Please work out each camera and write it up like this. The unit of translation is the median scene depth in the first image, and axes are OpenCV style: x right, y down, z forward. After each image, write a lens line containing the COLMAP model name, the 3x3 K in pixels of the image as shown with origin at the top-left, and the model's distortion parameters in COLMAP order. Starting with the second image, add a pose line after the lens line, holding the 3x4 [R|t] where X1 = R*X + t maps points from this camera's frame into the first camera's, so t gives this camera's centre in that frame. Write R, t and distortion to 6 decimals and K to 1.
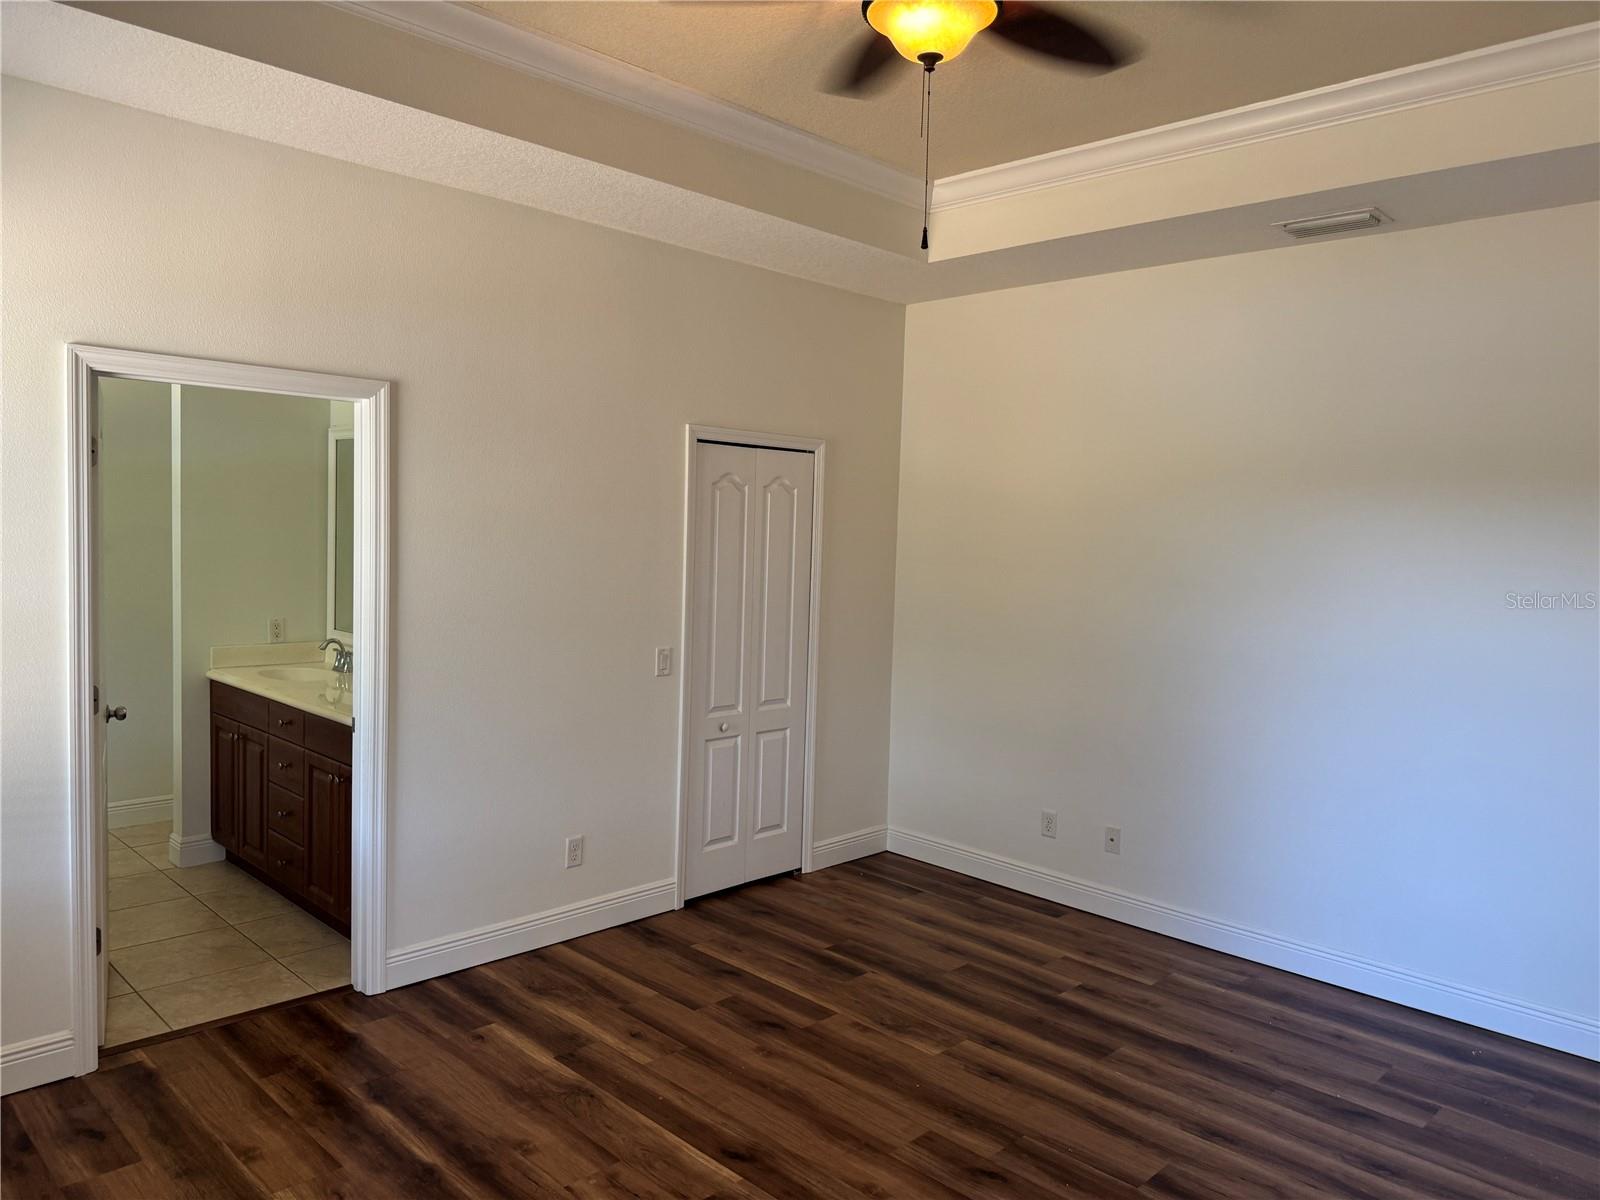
lens RADIAL K [[1137.5, 0, 805.8], [0, 1137.5, 591.0], [0, 0, 1]] dist [0.062891, -0.057604]
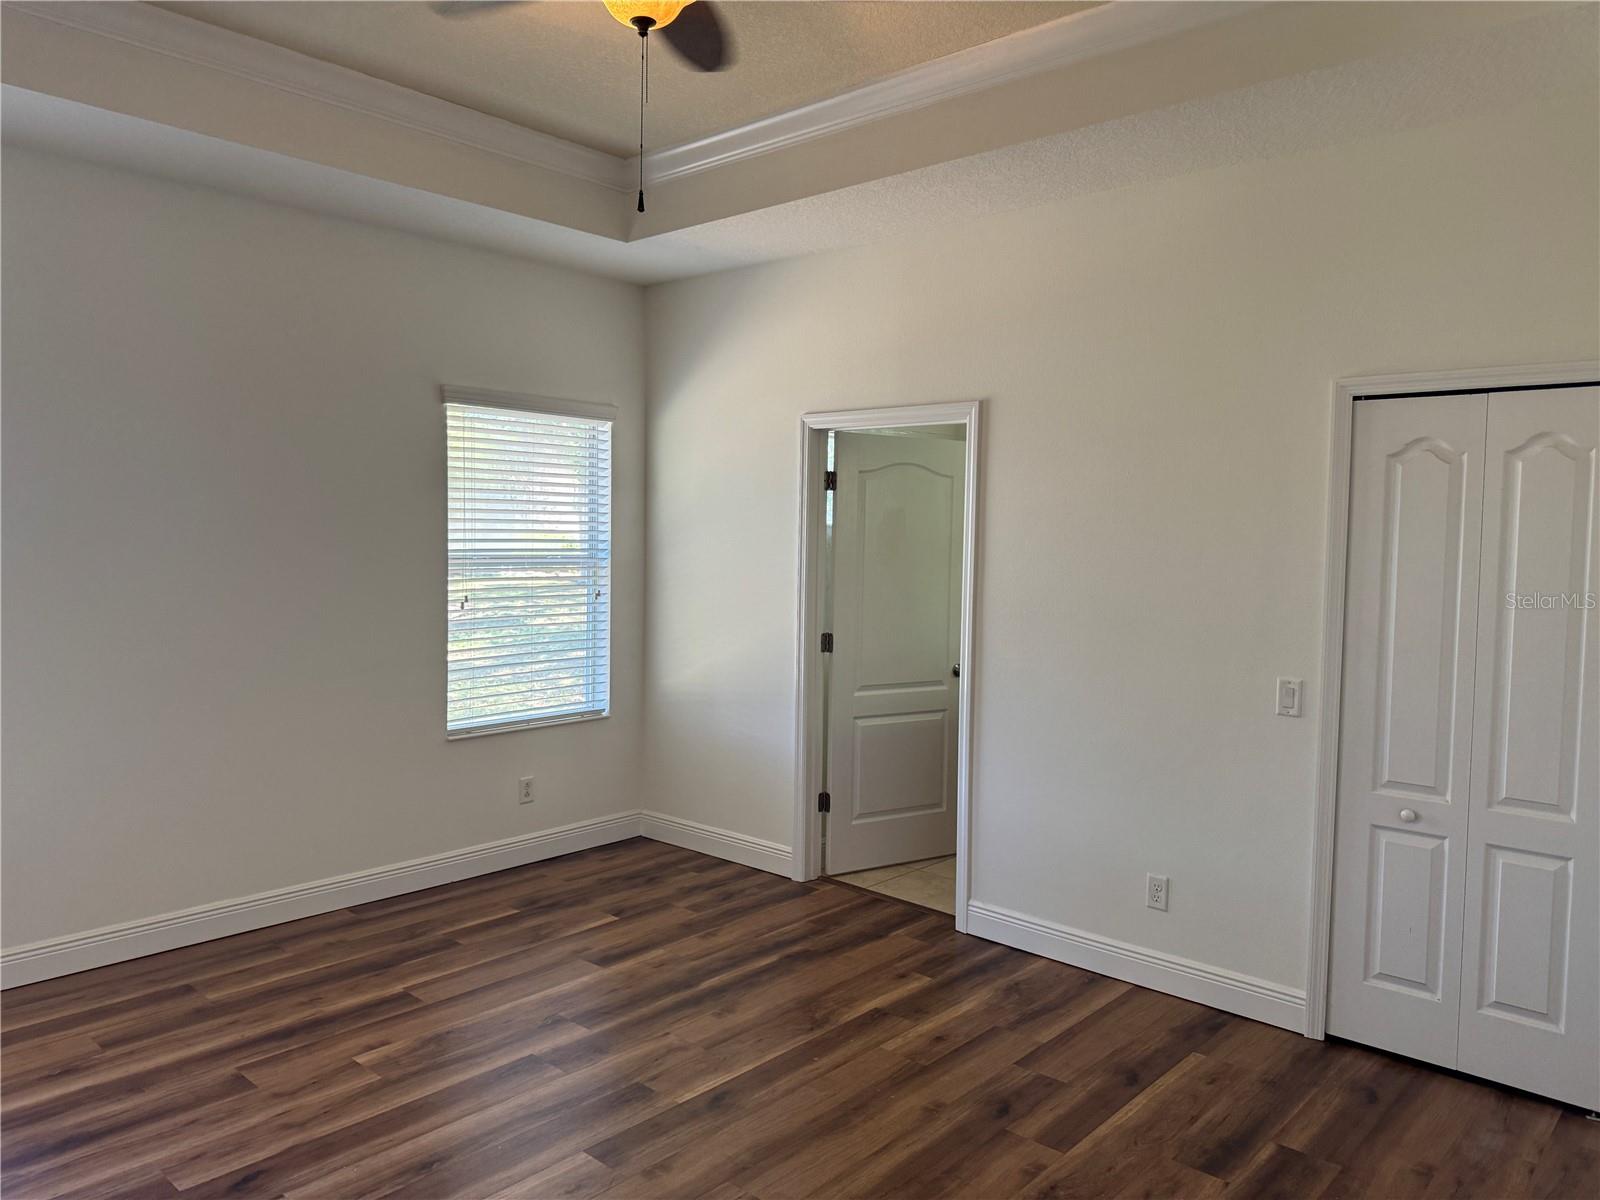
lens RADIAL K [[1137.5, 0, 798.6], [0, 1137.5, 603.4], [0, 0, 1]] dist [0.062891, -0.057604]
pose [[0.040849, 0.030487, -0.998700, 0.714592], [-0.071542, 0.997058, 0.027511, 0.001815], [0.996601, 0.070325, 0.042910, 0.723119]]
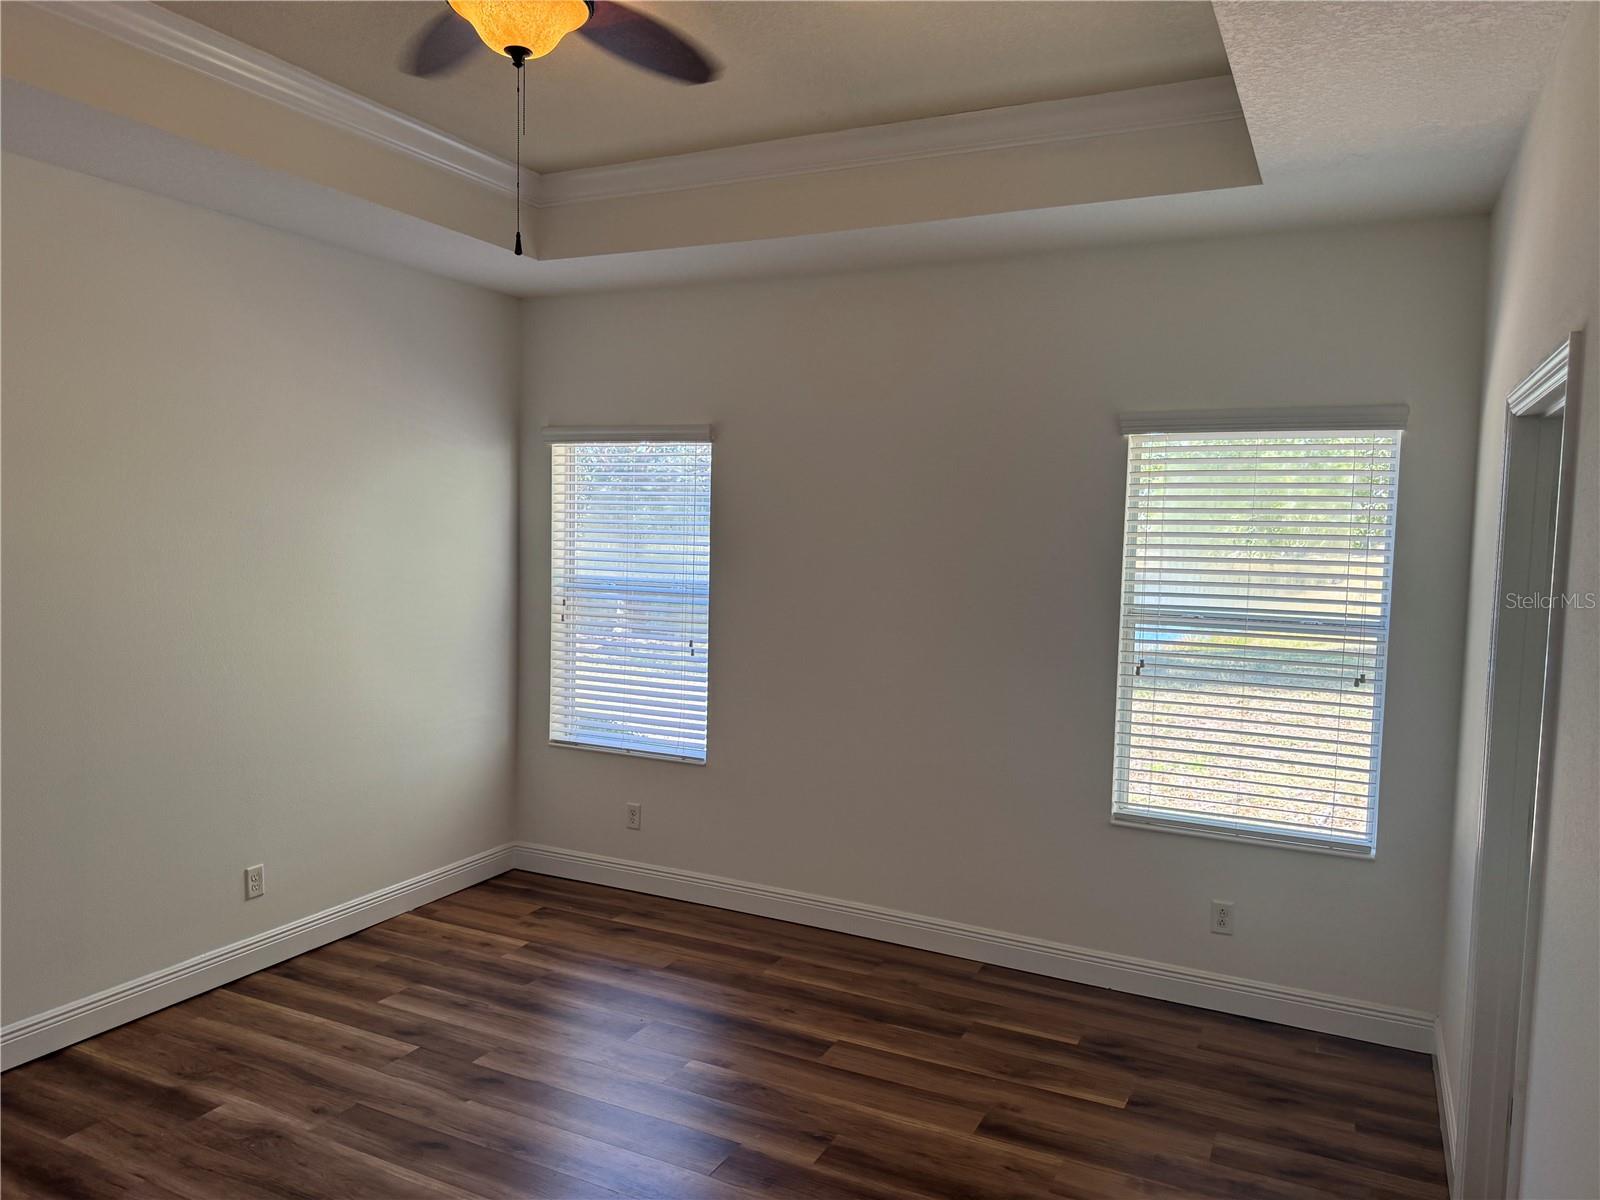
lens RADIAL K [[1137.5, 0, 788.2], [0, 1137.5, 610.8], [0, 0, 1]] dist [0.062891, -0.057604]
pose [[-0.951888, -0.032460, -0.304722, 0.108967], [-0.071480, 0.990464, 0.117781, -0.087653], [0.297993, 0.133896, -0.945131, 1.283459]]
